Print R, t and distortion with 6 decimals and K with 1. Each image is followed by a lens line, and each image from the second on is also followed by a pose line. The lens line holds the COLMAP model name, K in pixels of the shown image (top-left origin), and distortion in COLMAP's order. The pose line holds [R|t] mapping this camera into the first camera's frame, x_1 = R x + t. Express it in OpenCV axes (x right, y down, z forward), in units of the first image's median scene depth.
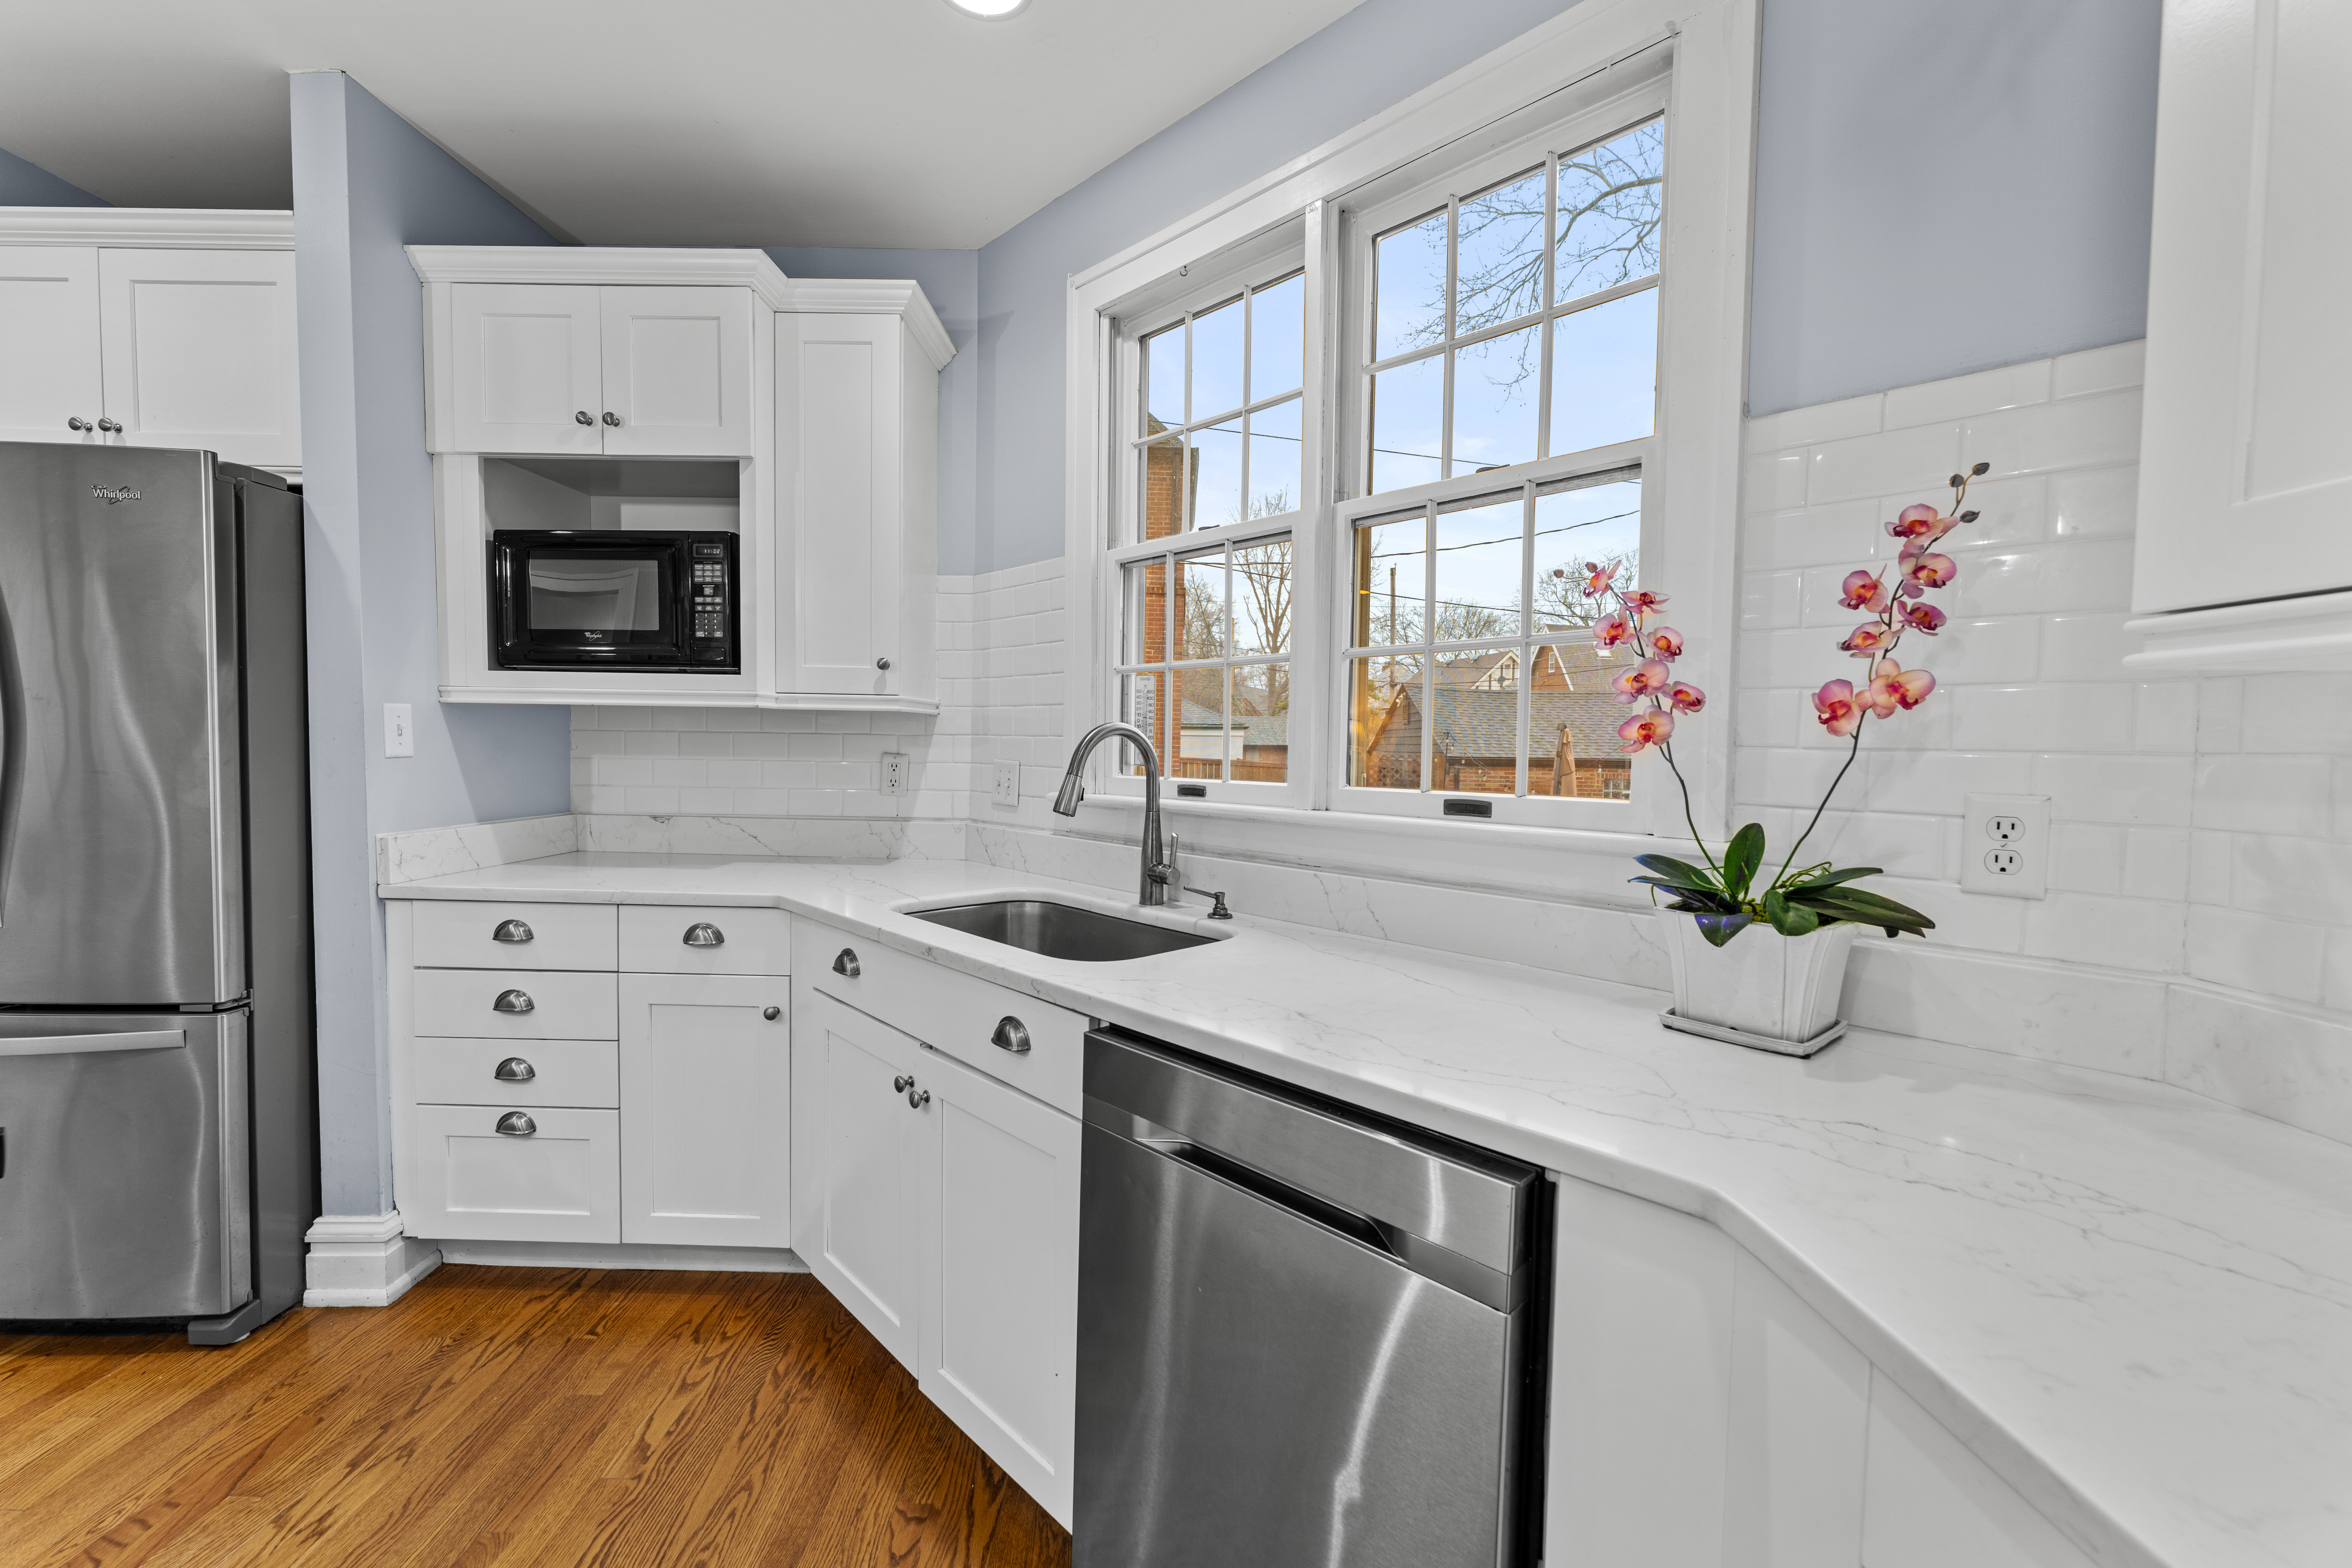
lens RADIAL K [[927.9, 0, 1182.0], [0, 927.9, 784.9], [0, 0, 1]] dist [-0.004158, -0.000103]
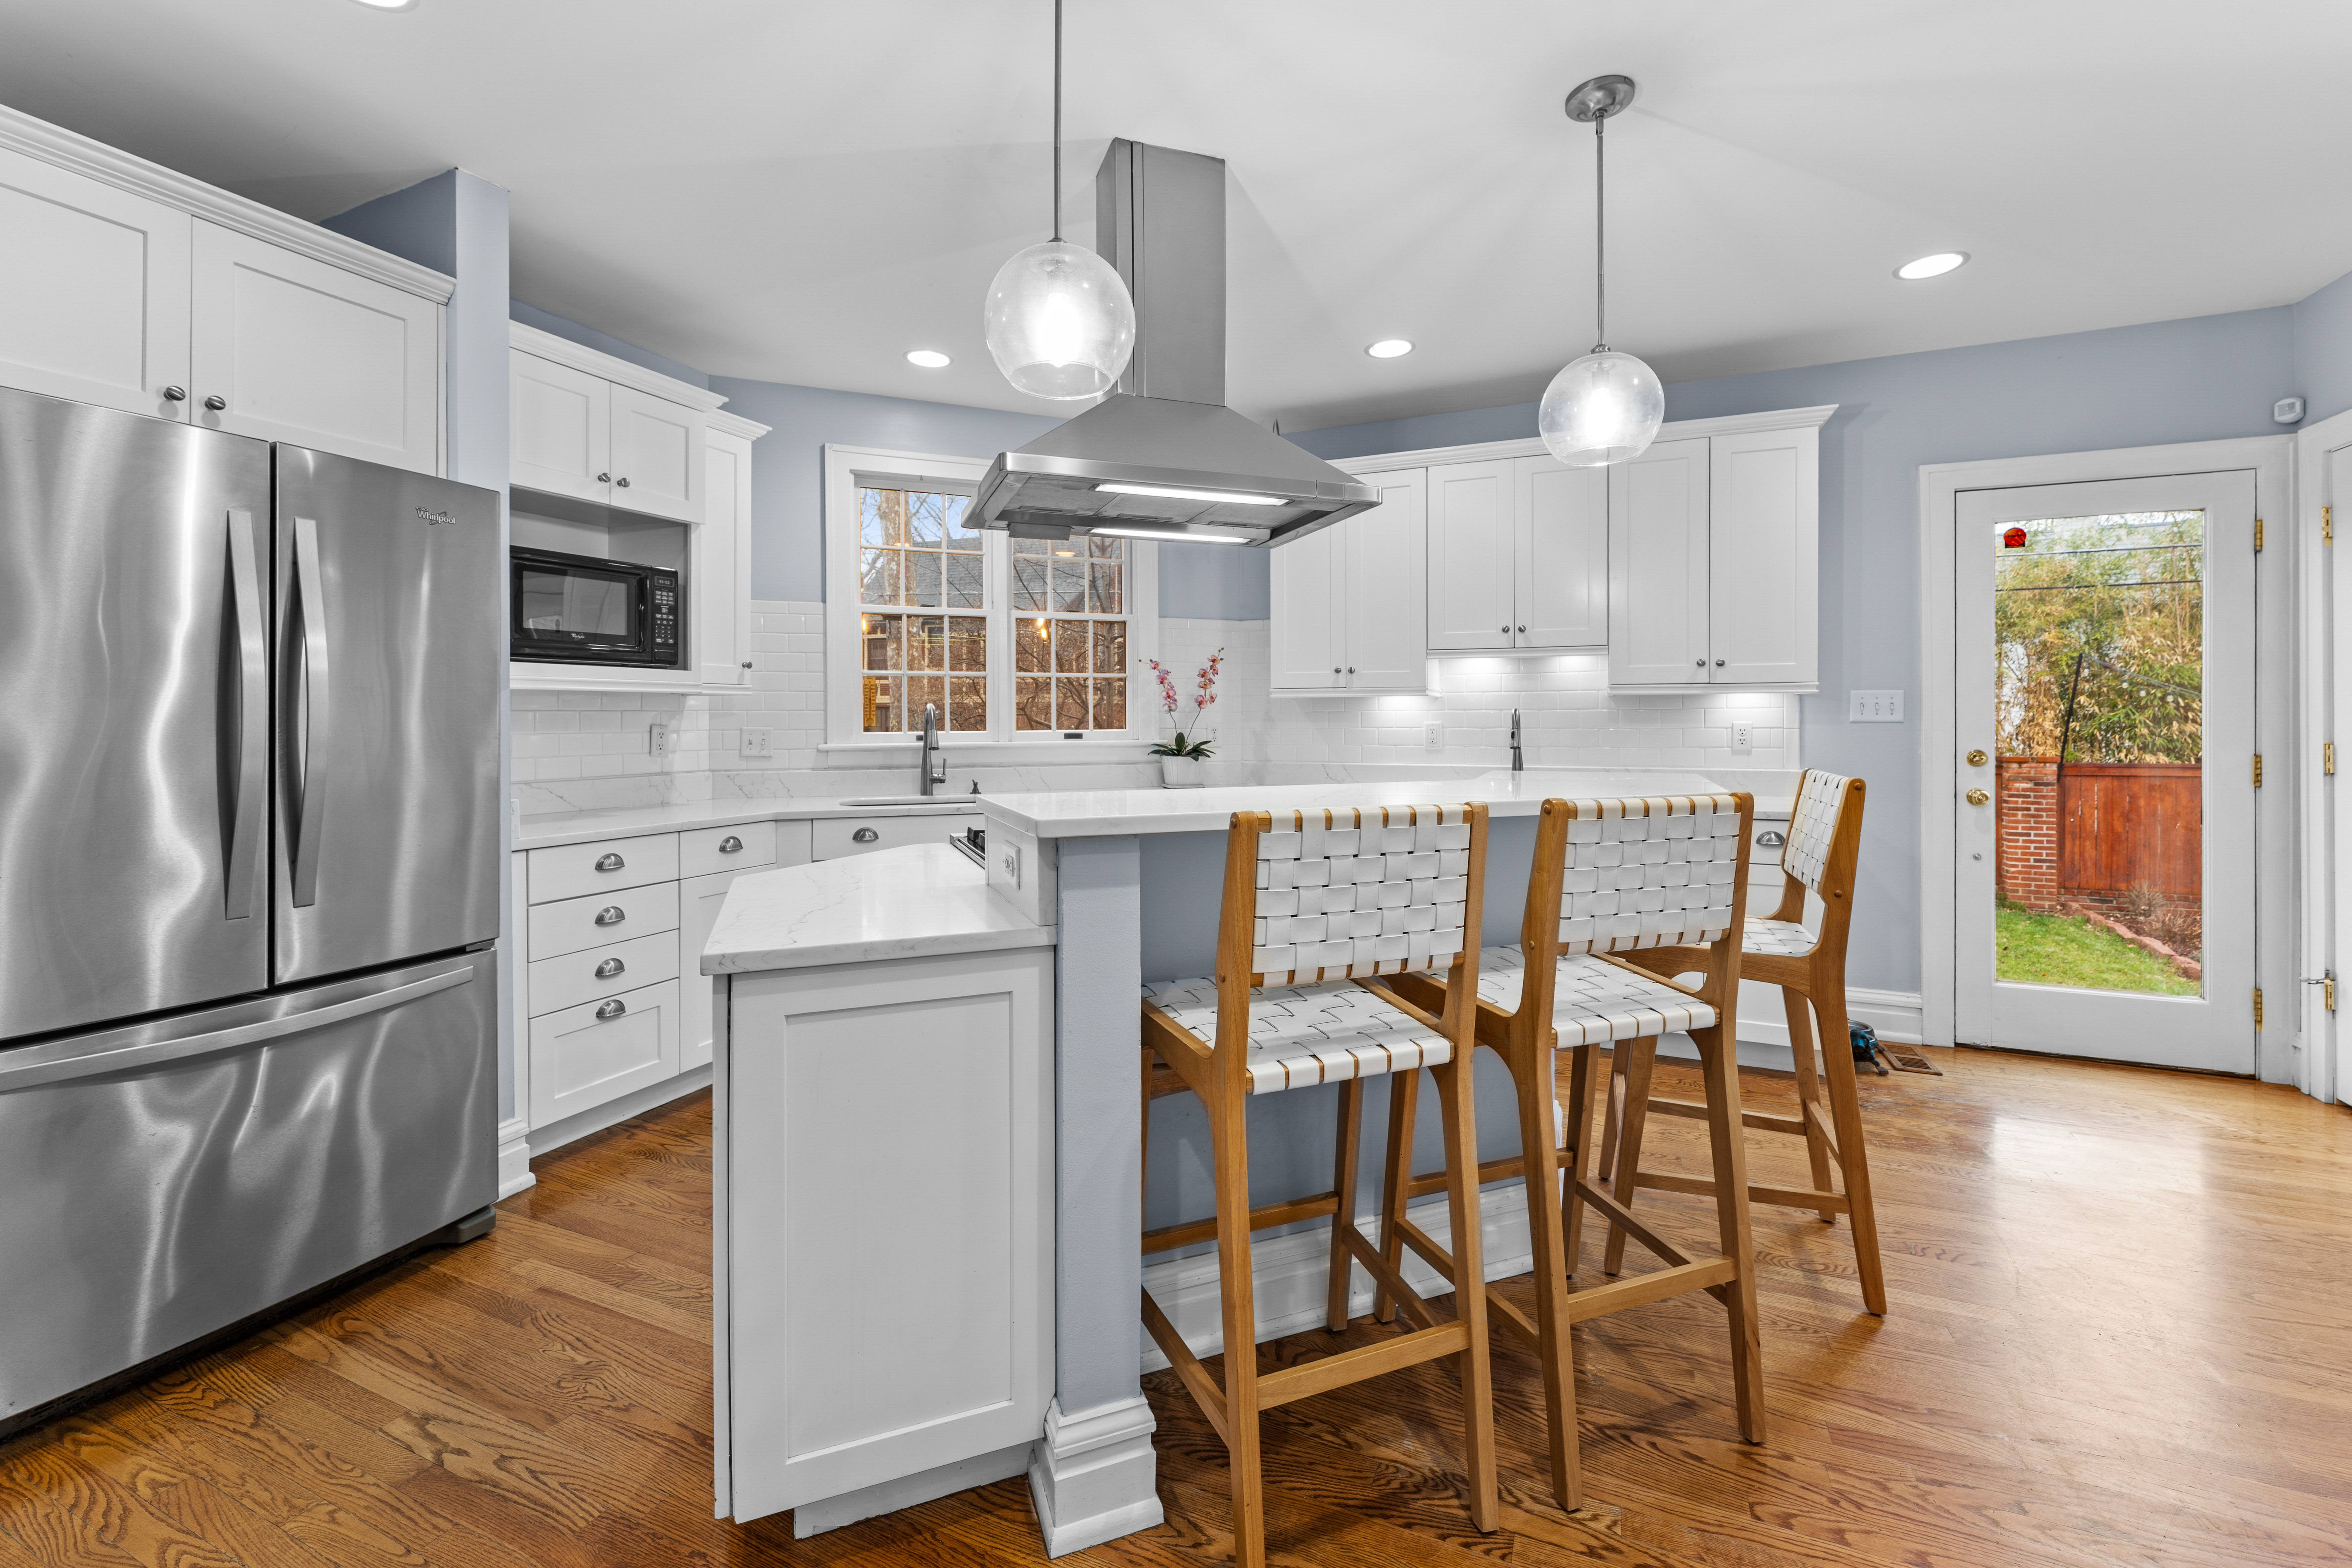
lens RADIAL K [[970.2, 0, 1184.0], [0, 970.2, 720.0], [0, 0, 1]] dist [0.003344, 0.000566]
pose [[0.397001, -0.021590, 0.917564, -1.769088], [0.048787, 0.998806, 0.002393, -0.010190], [-0.916520, 0.043815, 0.397581, -0.340002]]
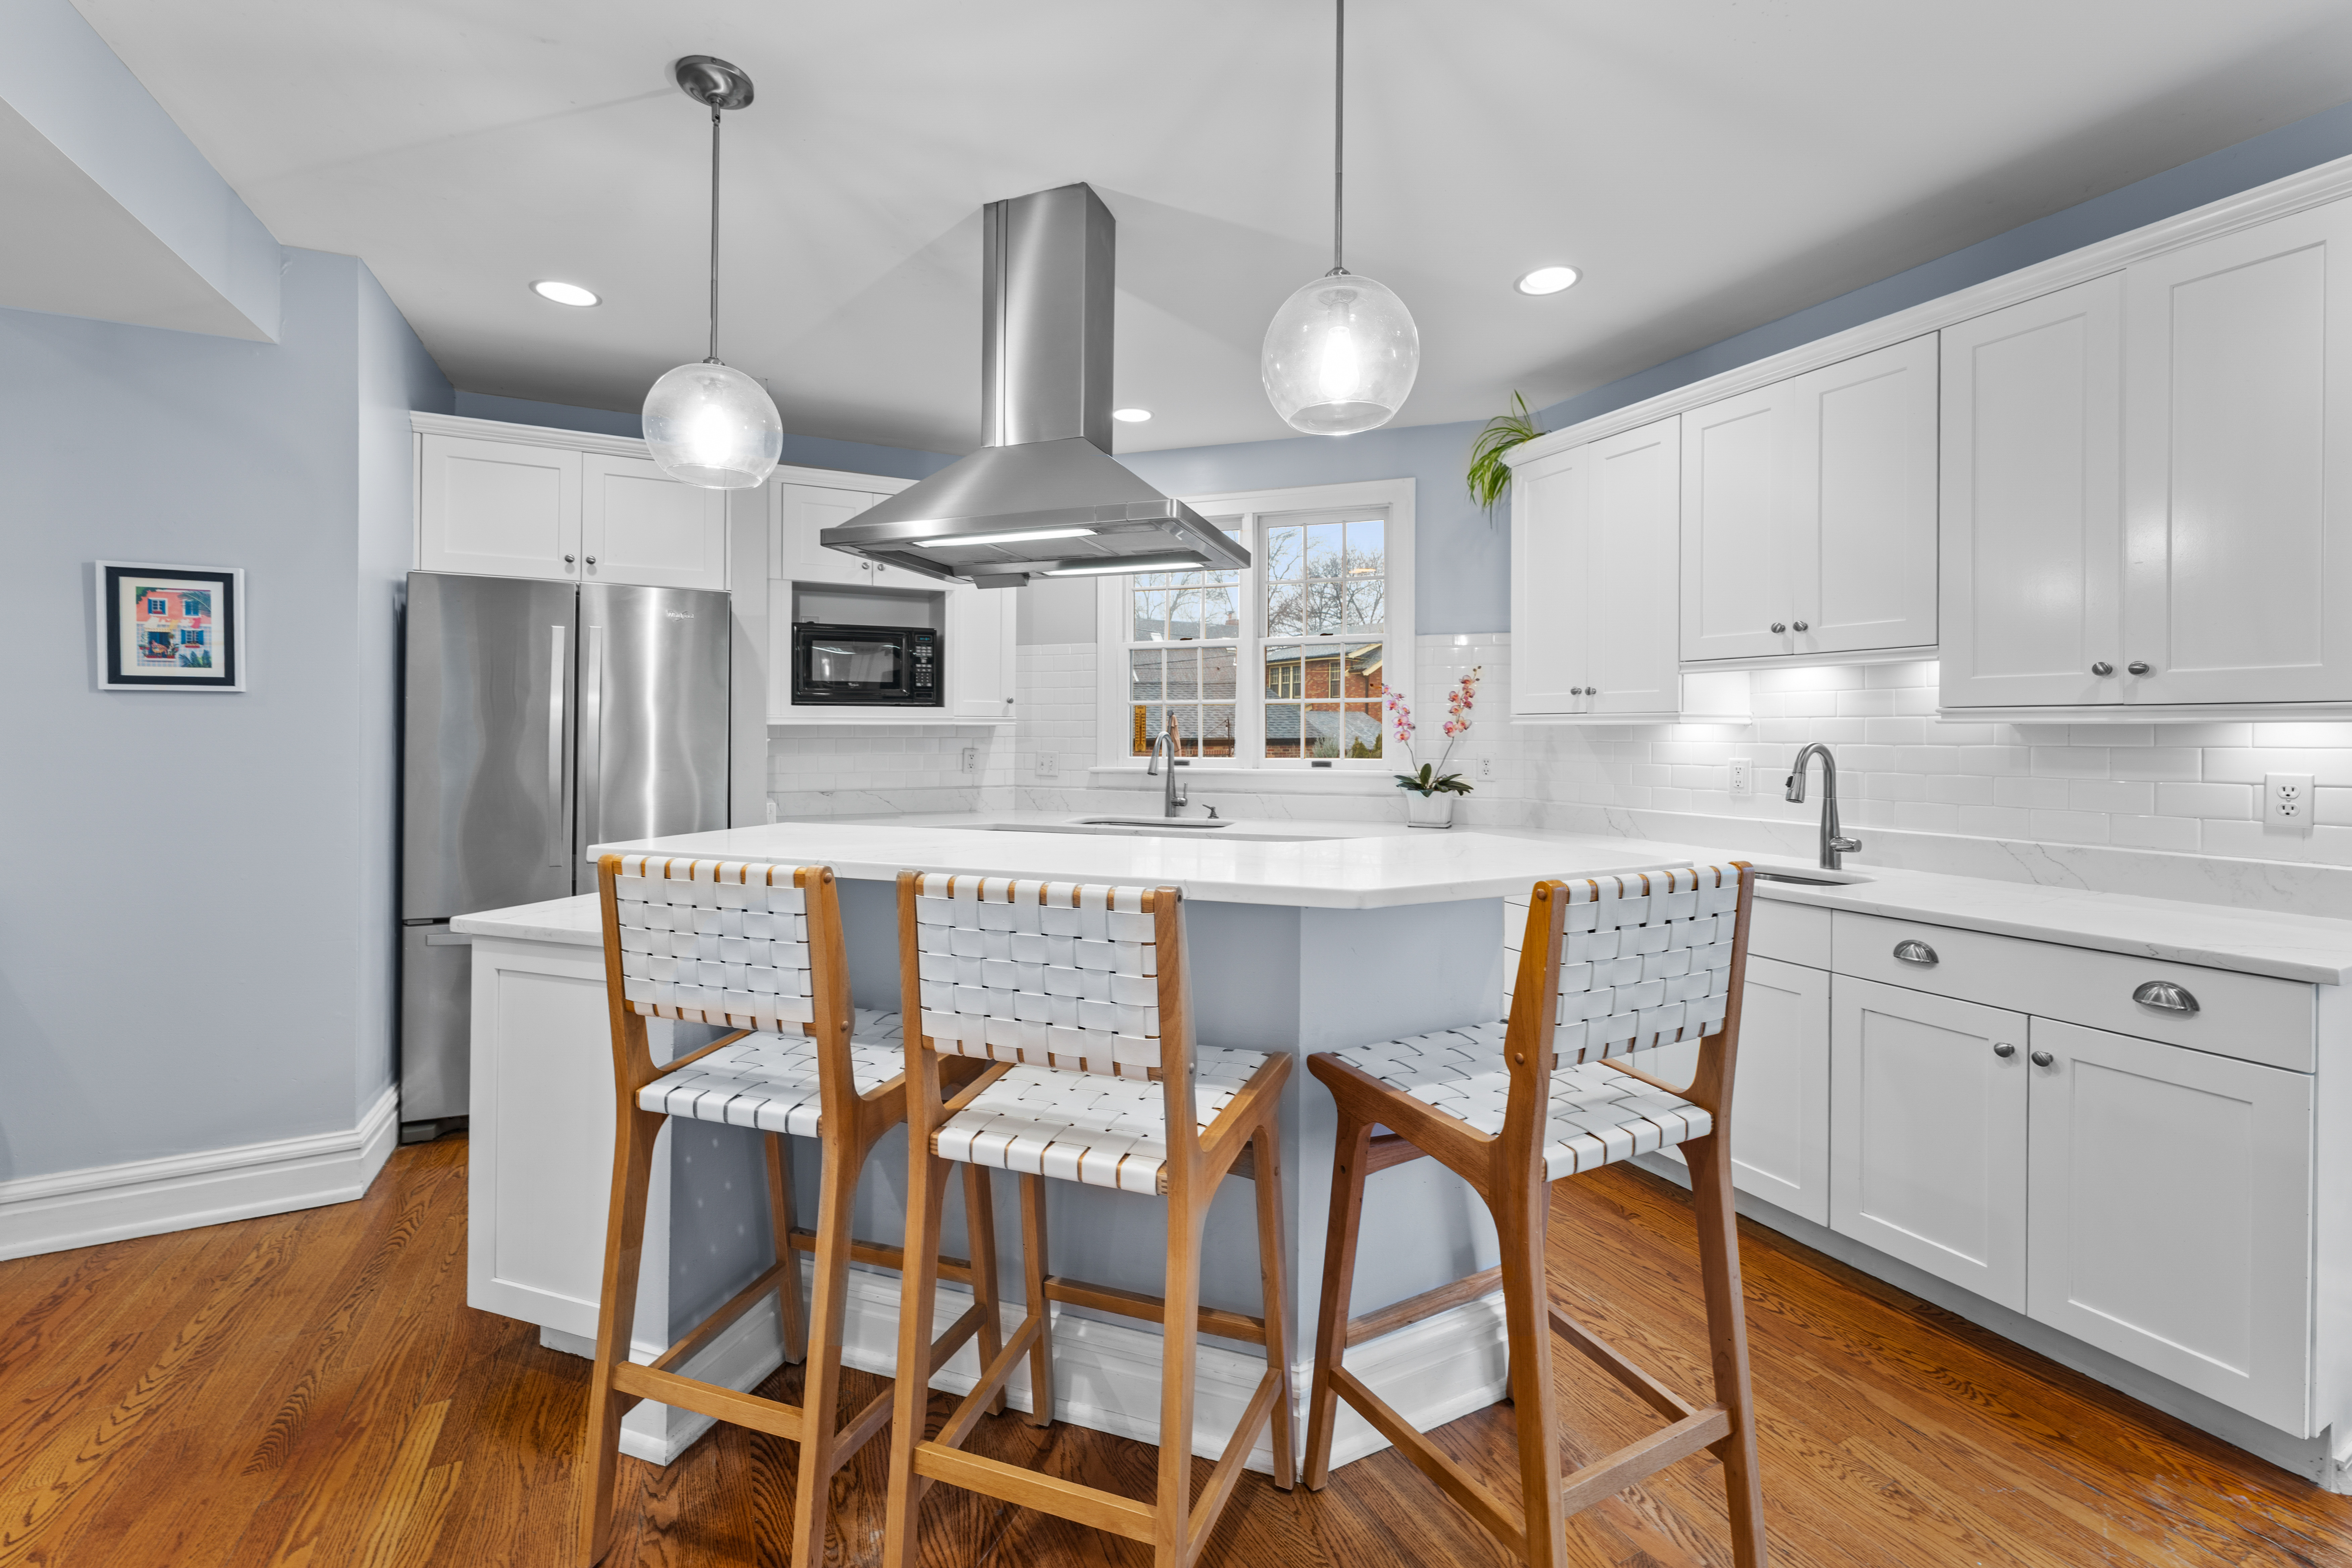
lens RADIAL K [[960.7, 0, 1176.1], [0, 960.7, 734.5], [0, 0, 1]] dist [-0.001978, -0.000771]
pose [[0.896341, -0.019223, 0.442949, -1.027491], [0.034020, 0.999096, -0.025484, -0.003074], [-0.442058, 0.037911, 0.896185, -1.012947]]
